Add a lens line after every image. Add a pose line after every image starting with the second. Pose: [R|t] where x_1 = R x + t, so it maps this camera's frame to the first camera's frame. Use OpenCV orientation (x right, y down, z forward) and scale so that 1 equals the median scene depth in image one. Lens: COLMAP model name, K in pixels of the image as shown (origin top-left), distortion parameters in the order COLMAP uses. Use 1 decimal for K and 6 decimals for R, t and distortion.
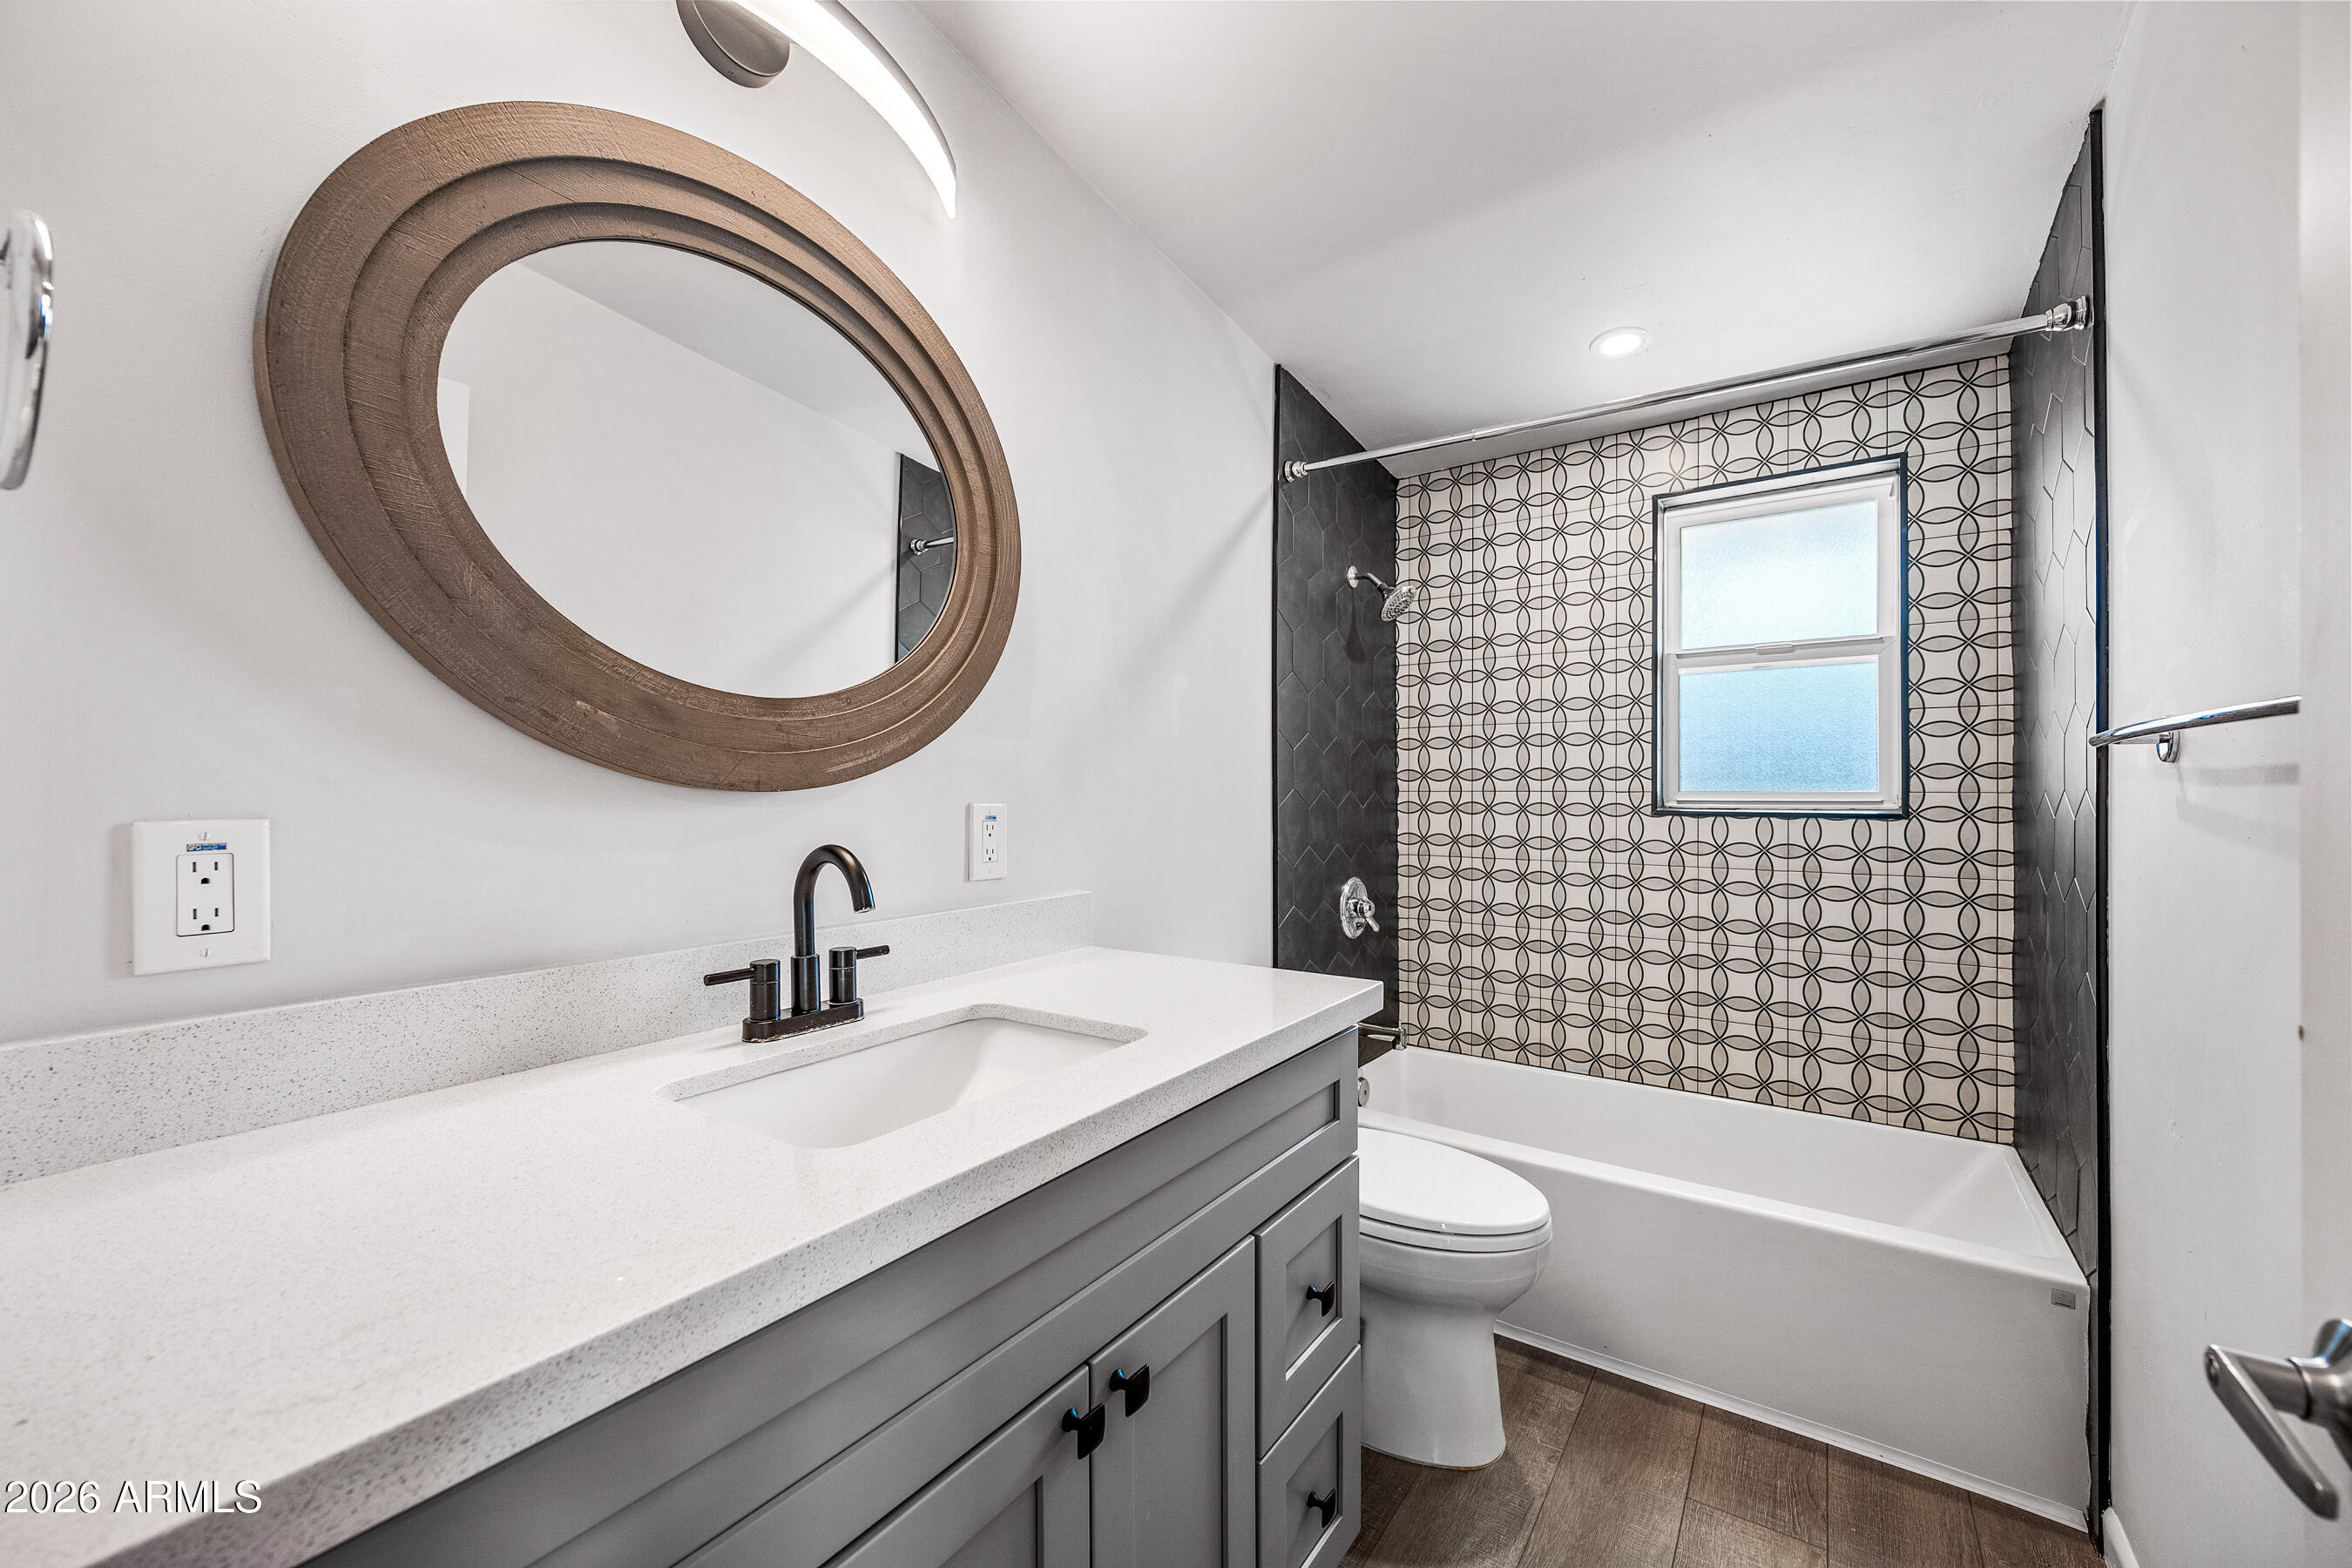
lens RADIAL K [[946.9, 0, 1186.8], [0, 946.9, 784.8], [0, 0, 1]] dist [0.000518, -0.000014]
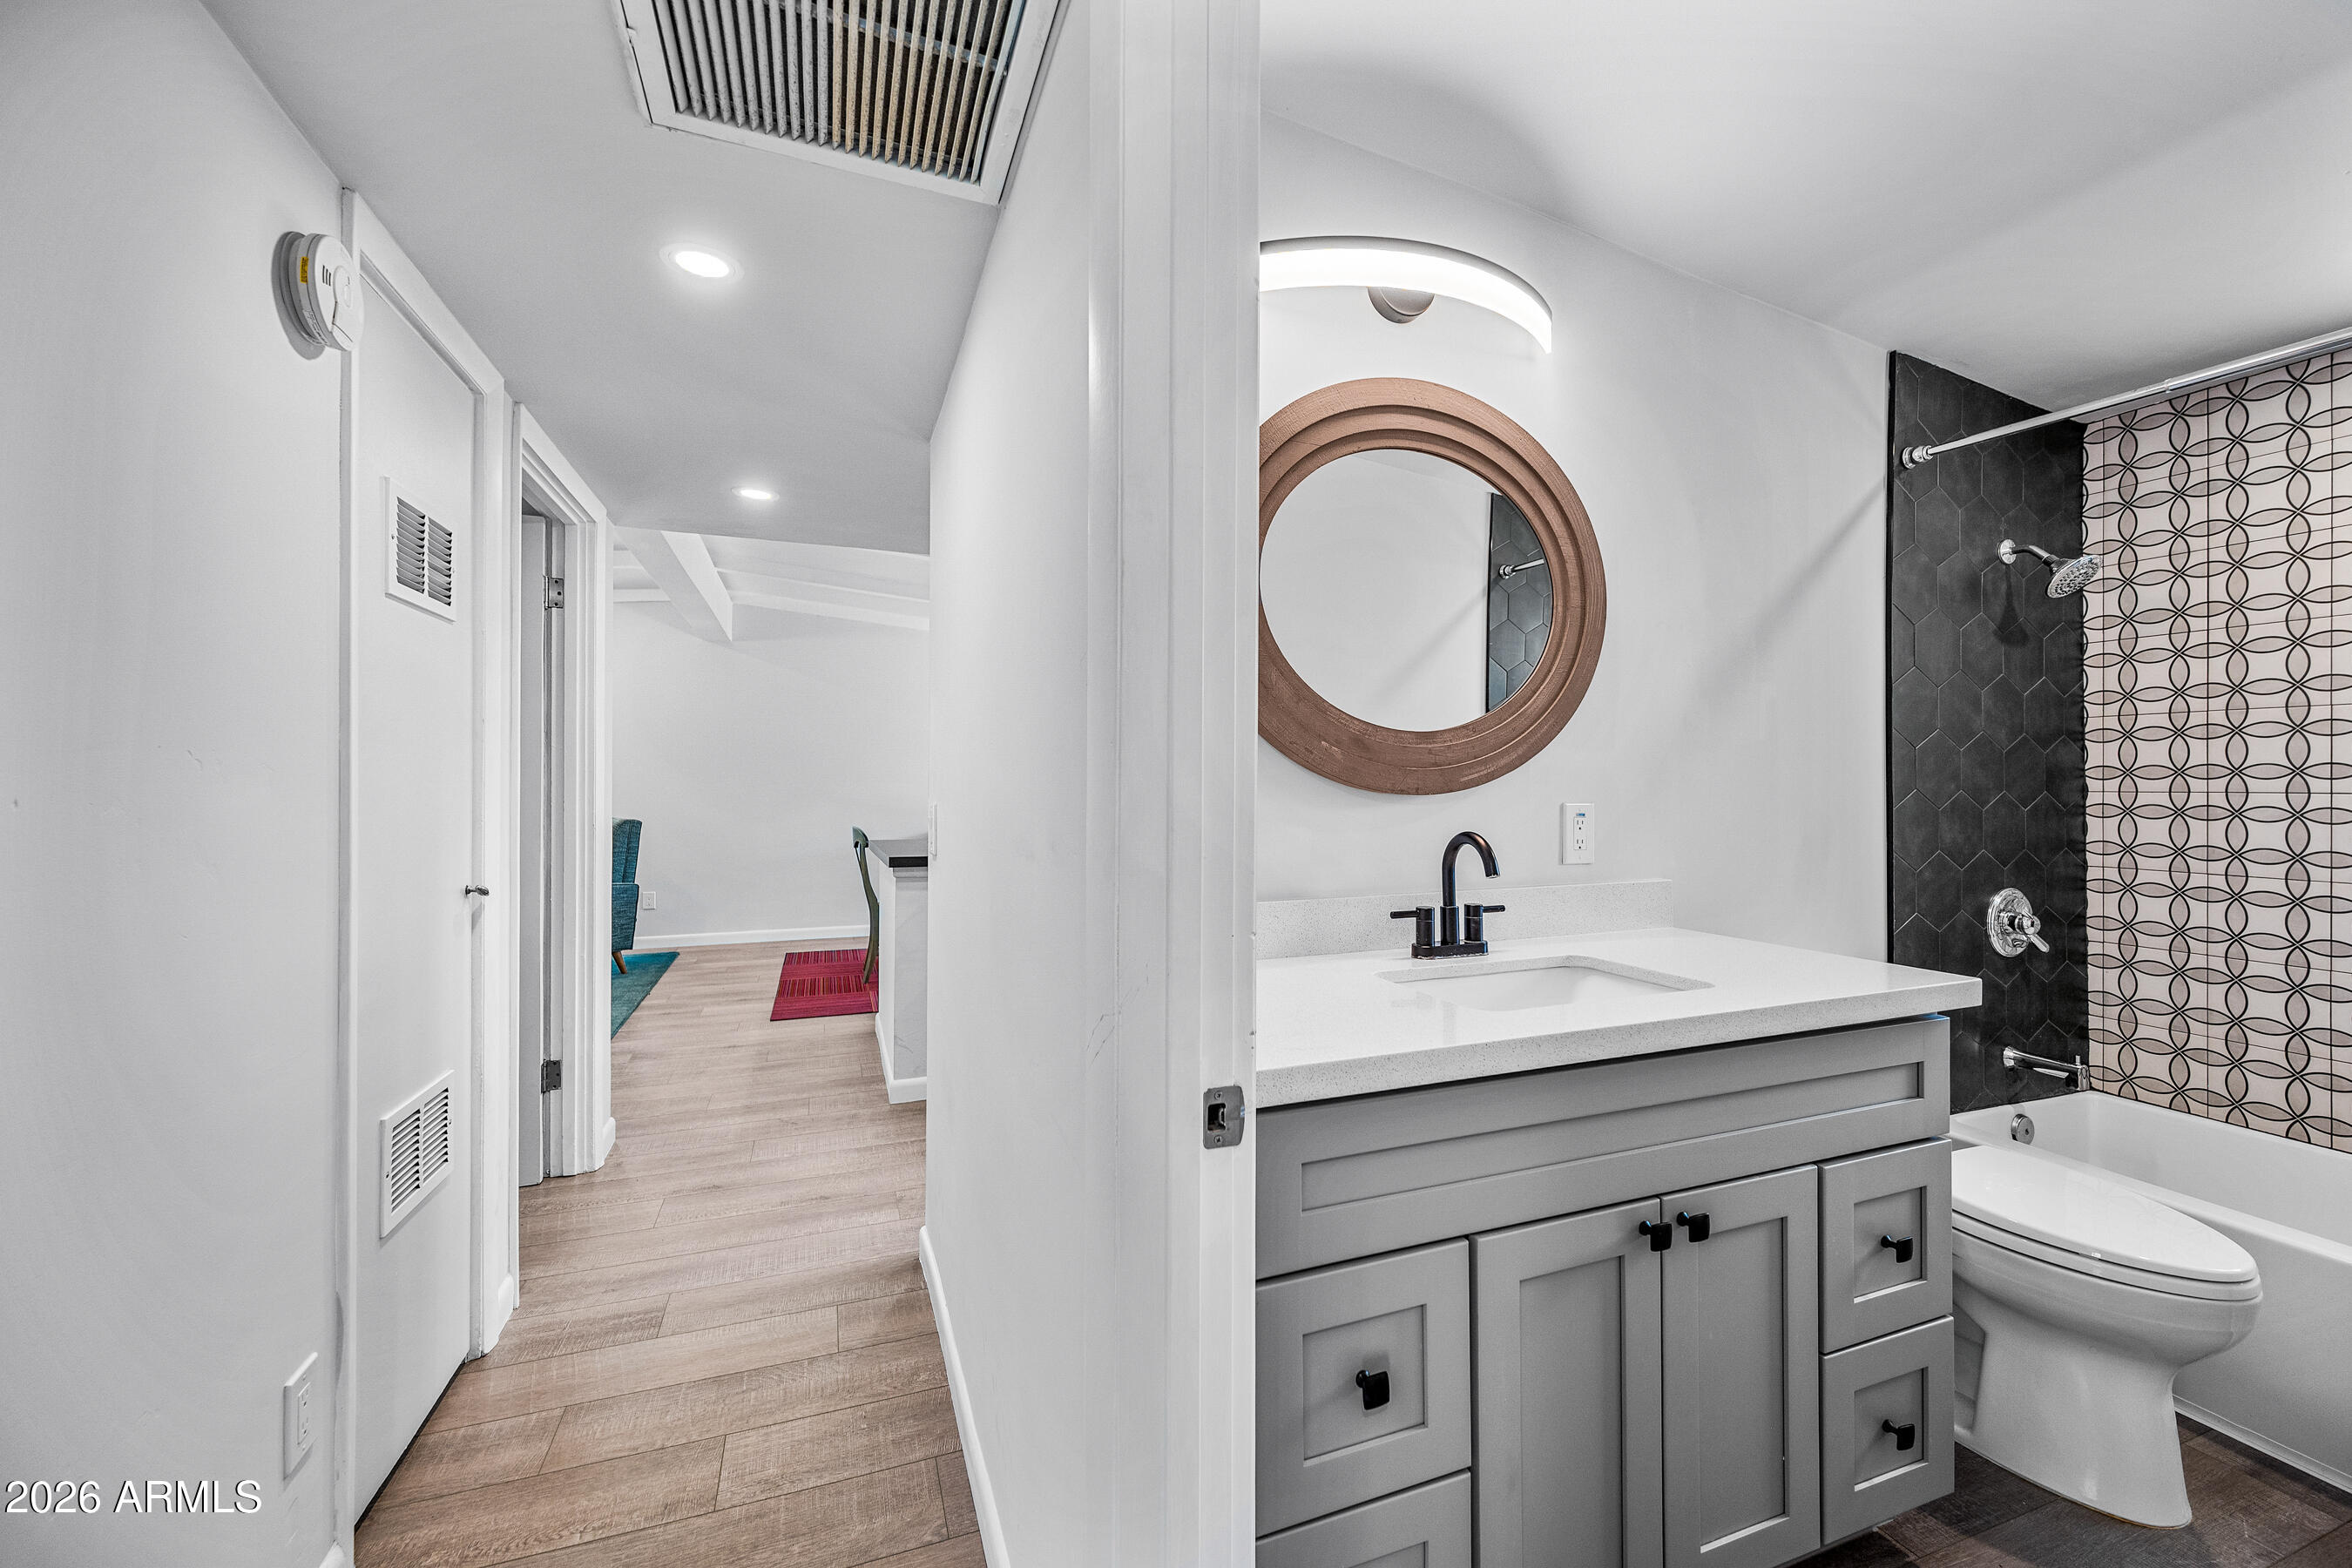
lens RADIAL K [[937.4, 0, 1180.7], [0, 937.4, 780.7], [0, 0, 1]] dist [0.000712, 0.000283]
pose [[0.826627, -0.001030, -0.562749, 0.037924], [0.002708, 0.999994, 0.002147, -0.010178], [0.562744, -0.003299, 0.826625, -0.229007]]
